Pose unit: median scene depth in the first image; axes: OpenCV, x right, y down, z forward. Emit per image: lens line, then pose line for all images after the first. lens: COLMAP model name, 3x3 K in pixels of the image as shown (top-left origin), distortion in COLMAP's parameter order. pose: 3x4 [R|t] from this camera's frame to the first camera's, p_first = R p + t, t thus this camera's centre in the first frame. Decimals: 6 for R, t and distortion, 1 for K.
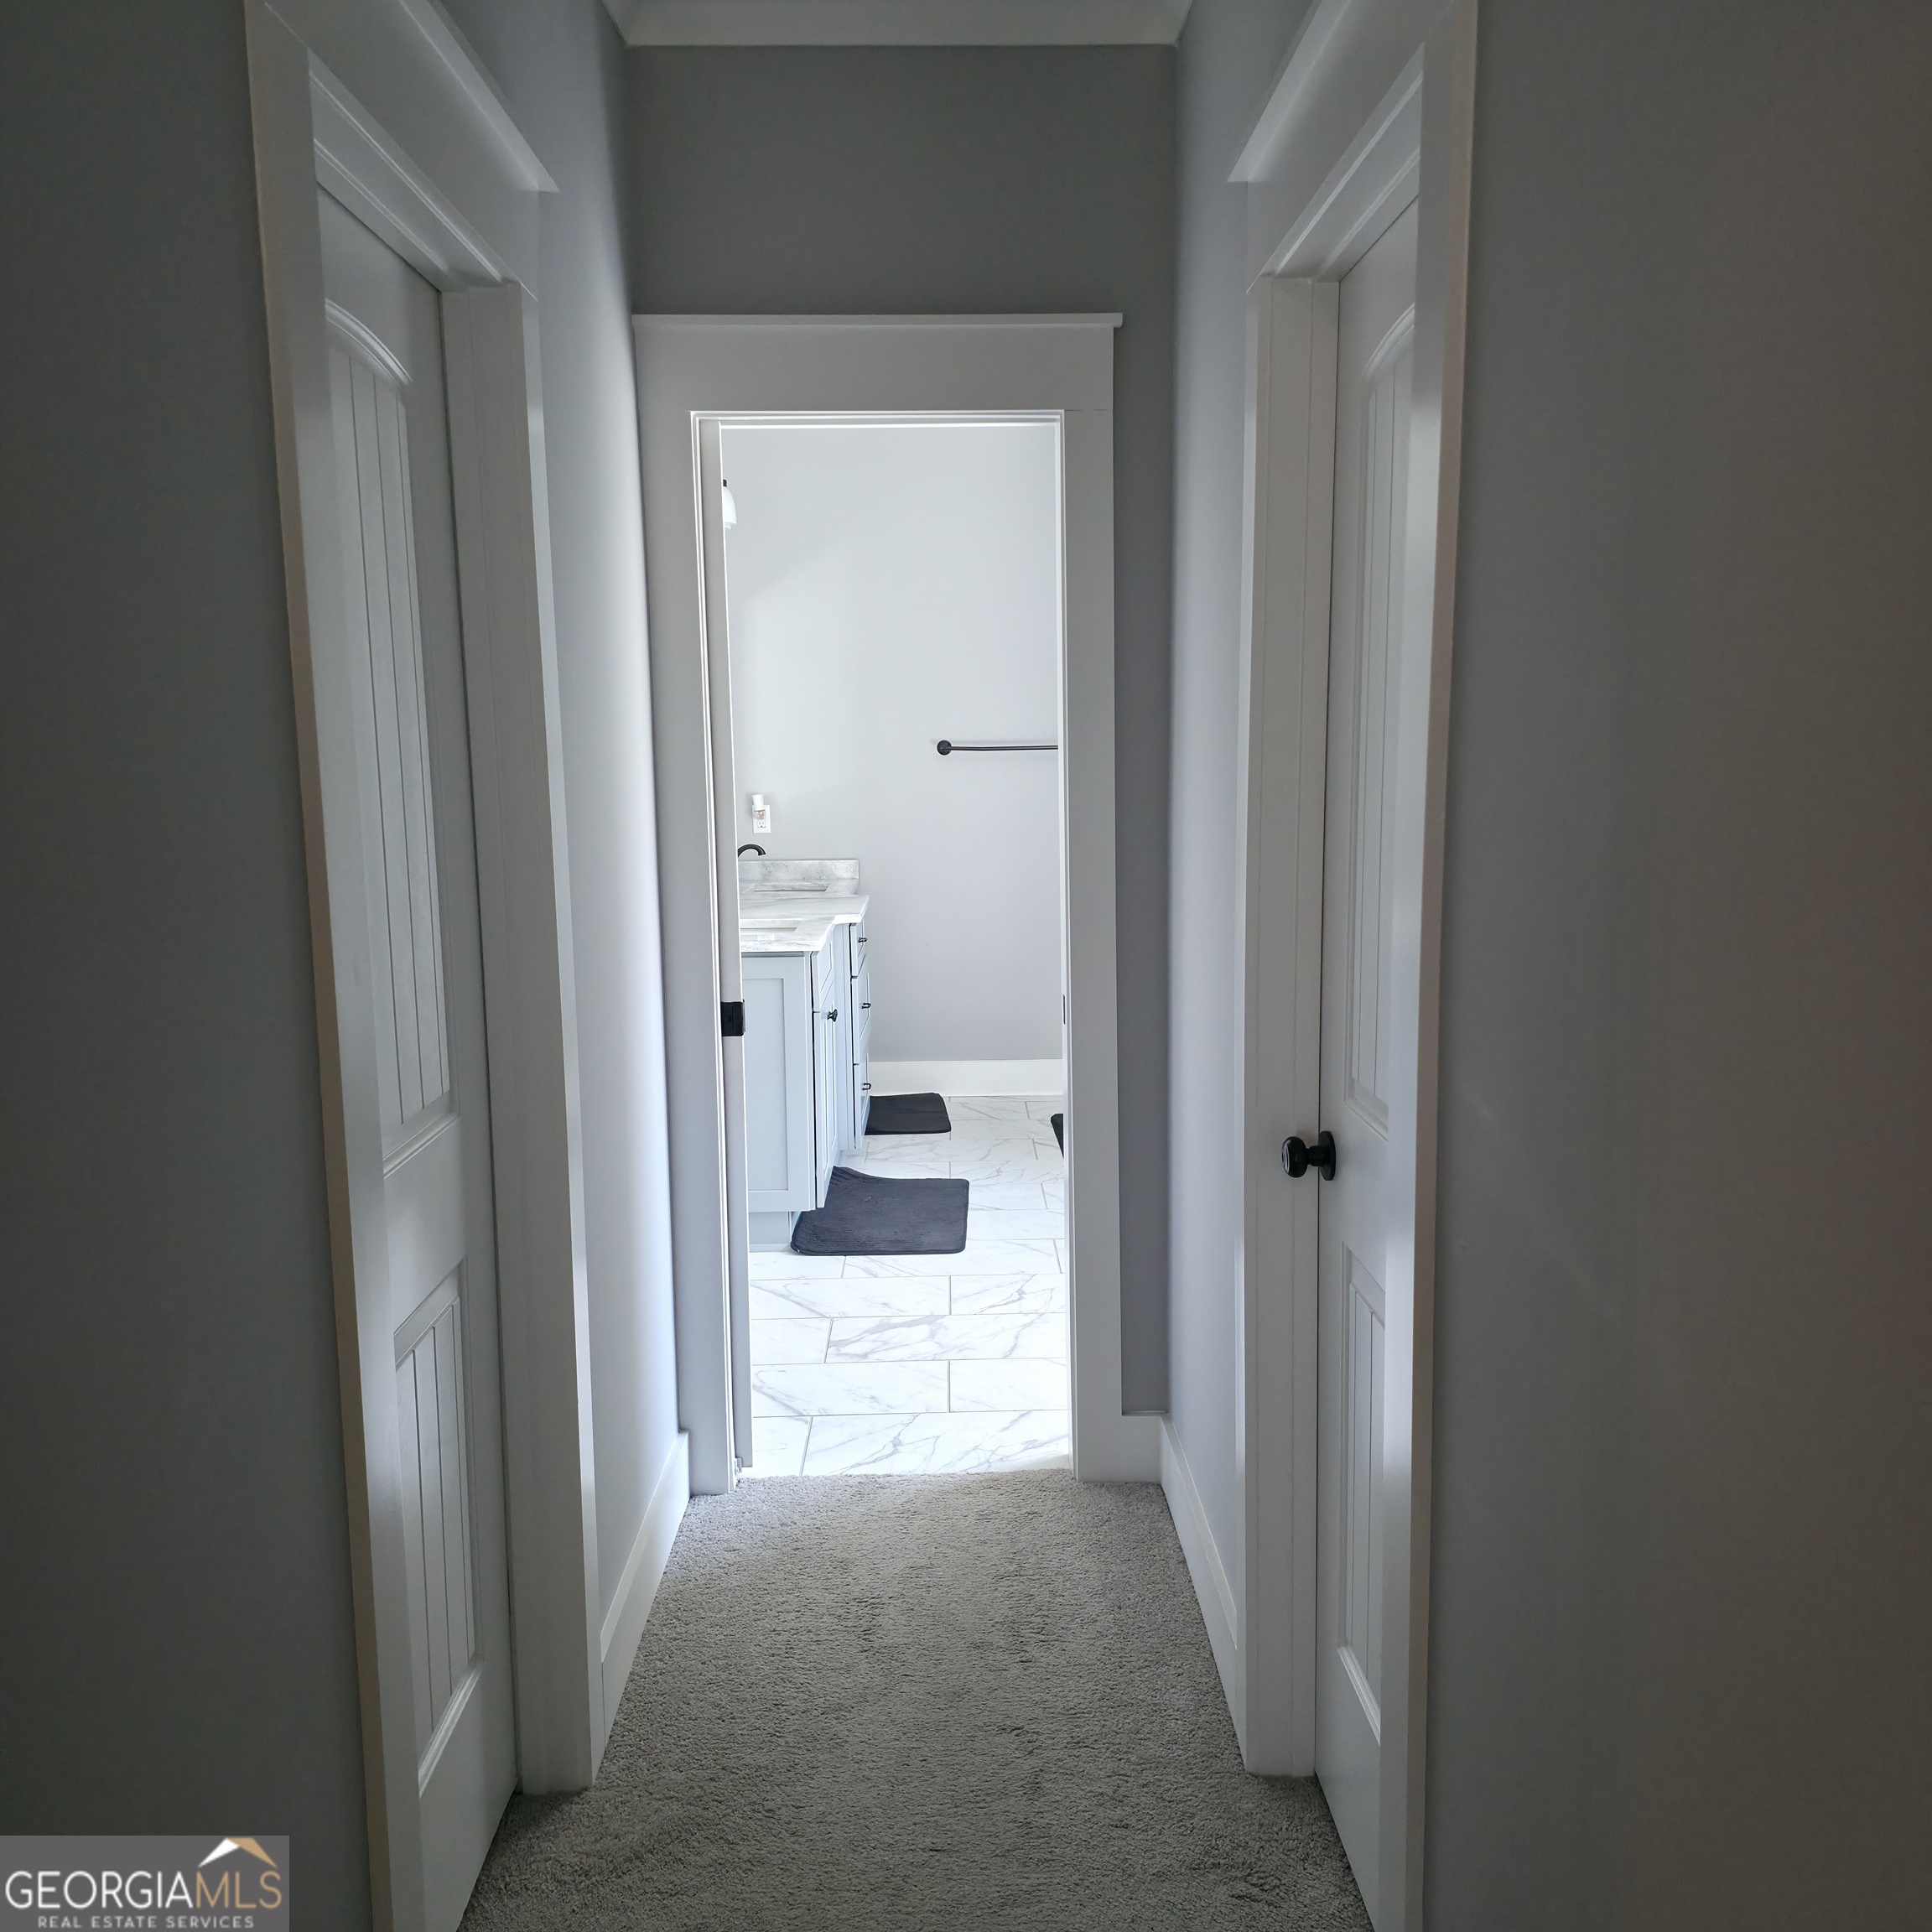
lens RADIAL K [[1741.5, 0, 966.0], [0, 1741.5, 966.0], [0, 0, 1]] dist [0.074248, 0.009860]
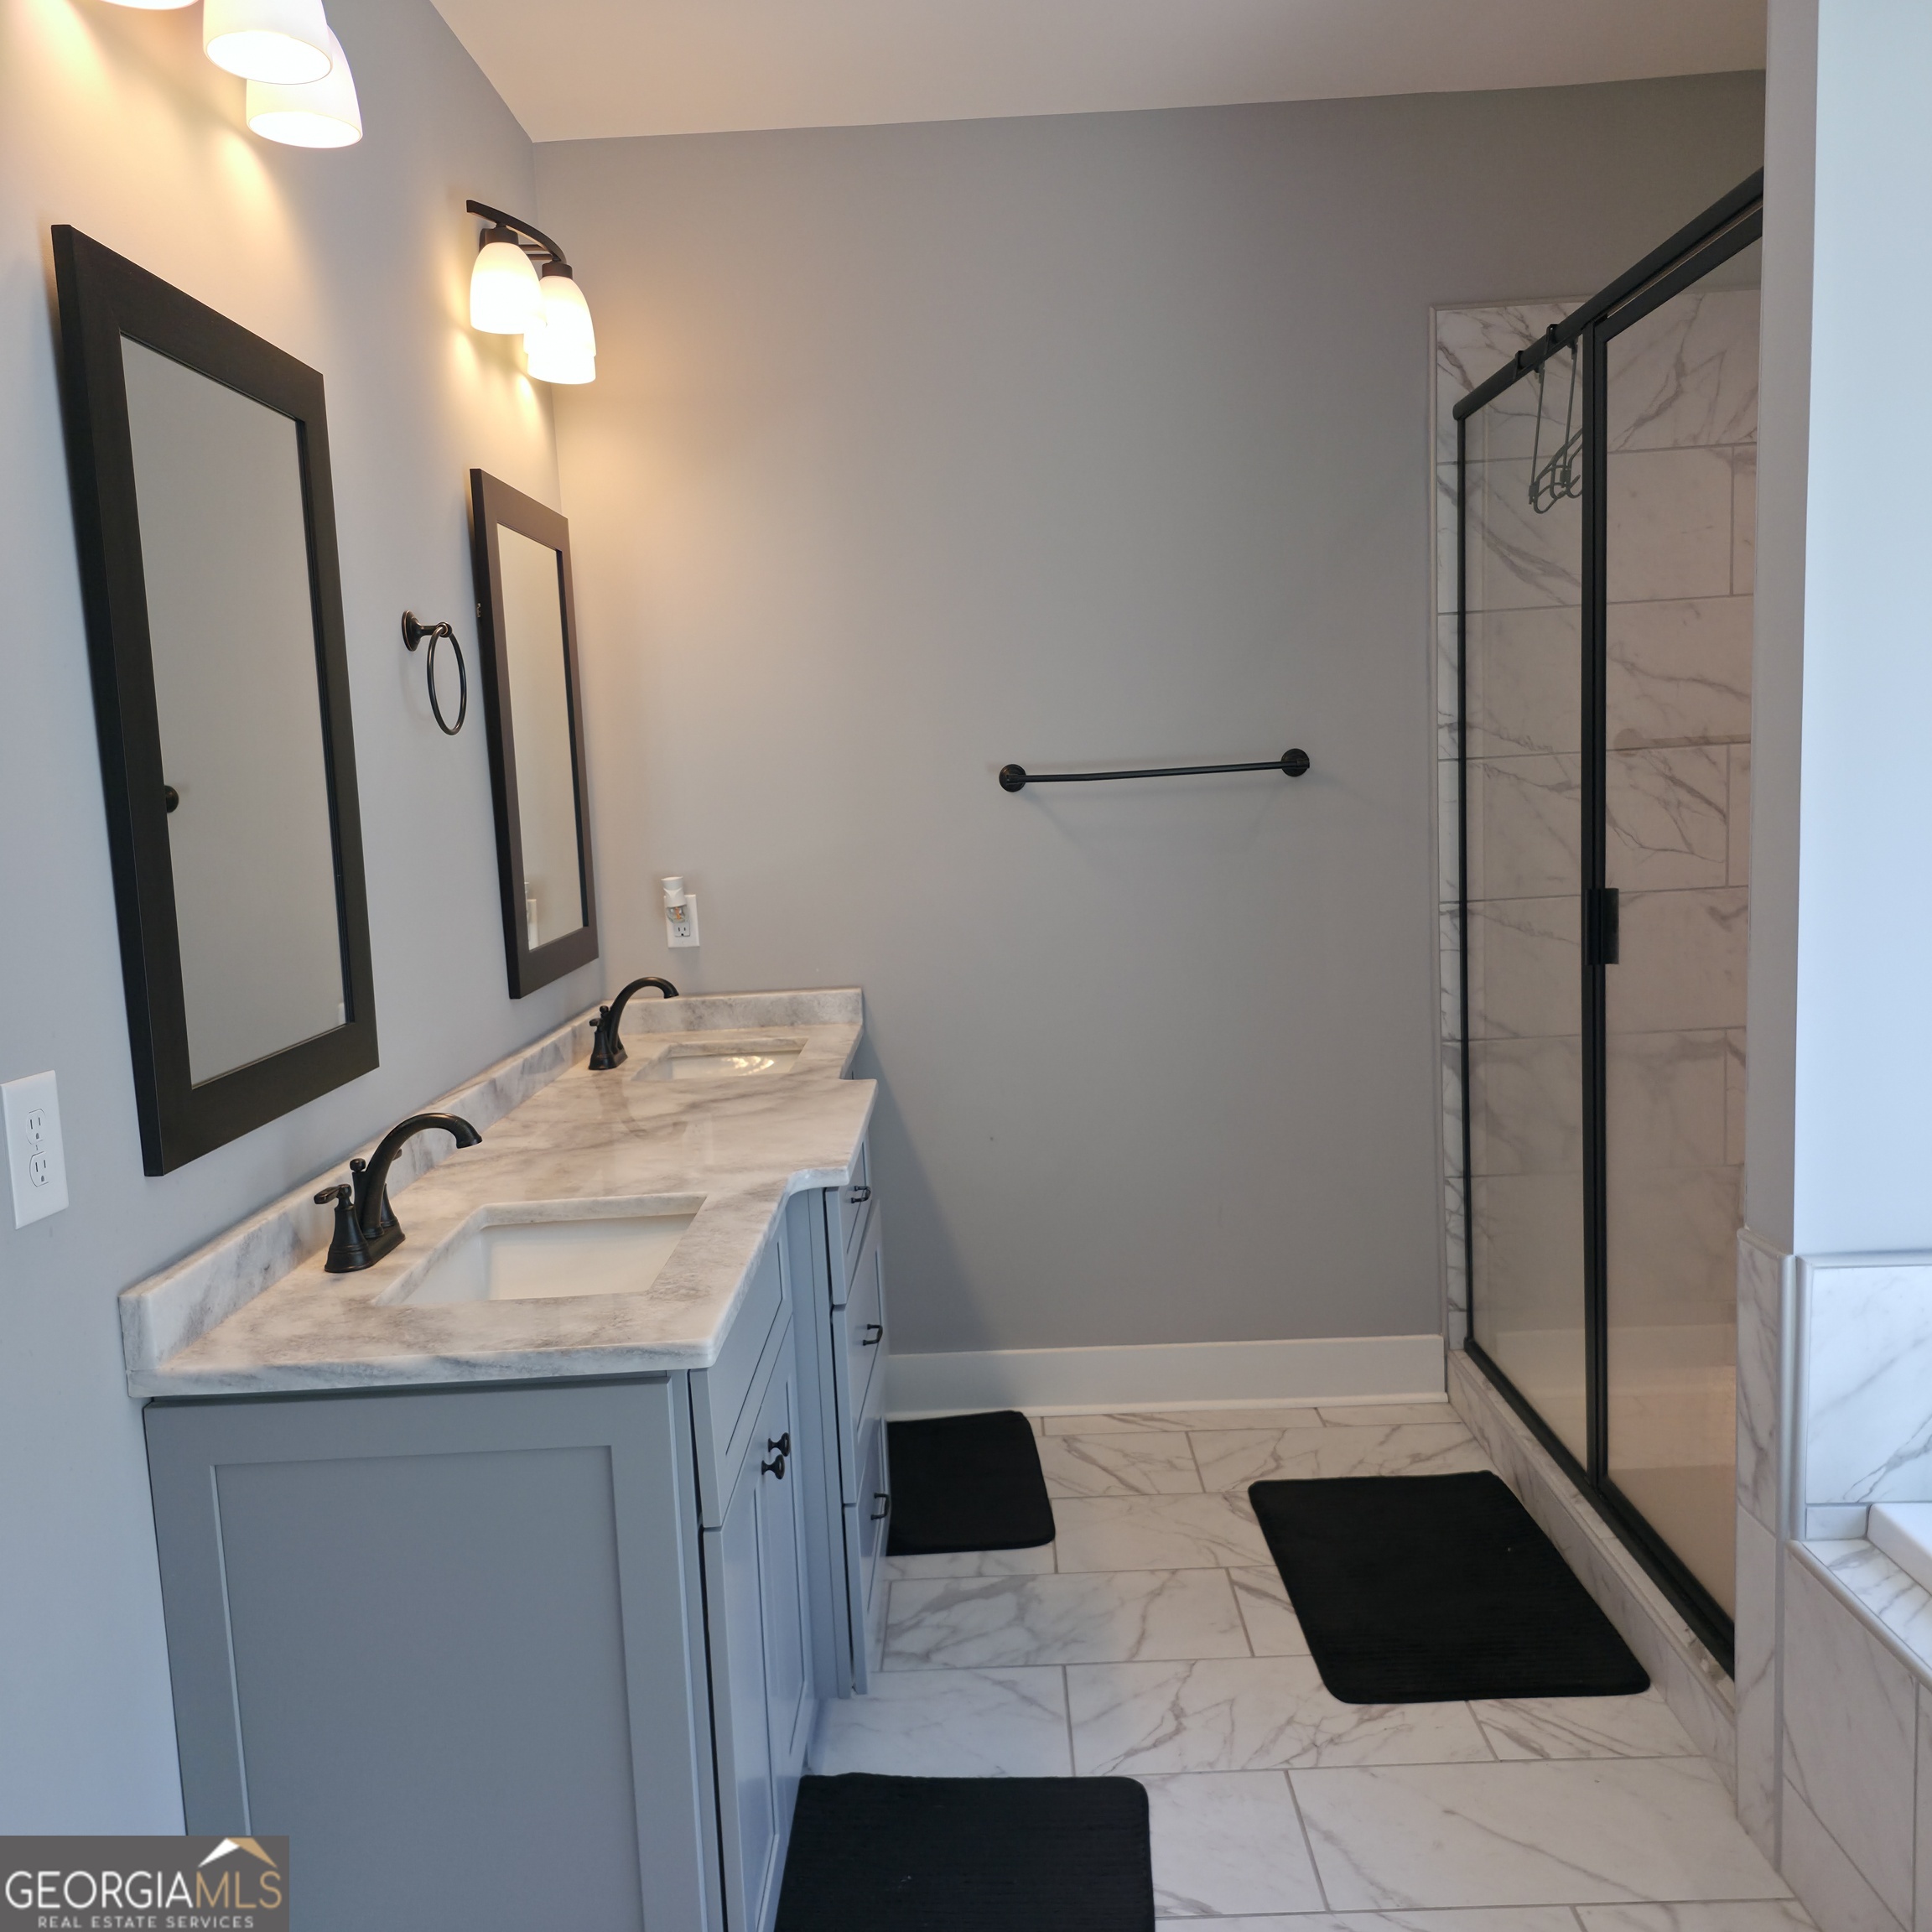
lens RADIAL K [[1741.5, 0, 966.0], [0, 1741.5, 966.0], [0, 0, 1]] dist [0.074248, 0.009860]
pose [[0.998529, -0.042025, -0.034248, -0.009667], [0.041568, 0.999038, -0.013946, -0.058908], [0.034801, 0.012502, 0.999316, 0.455703]]
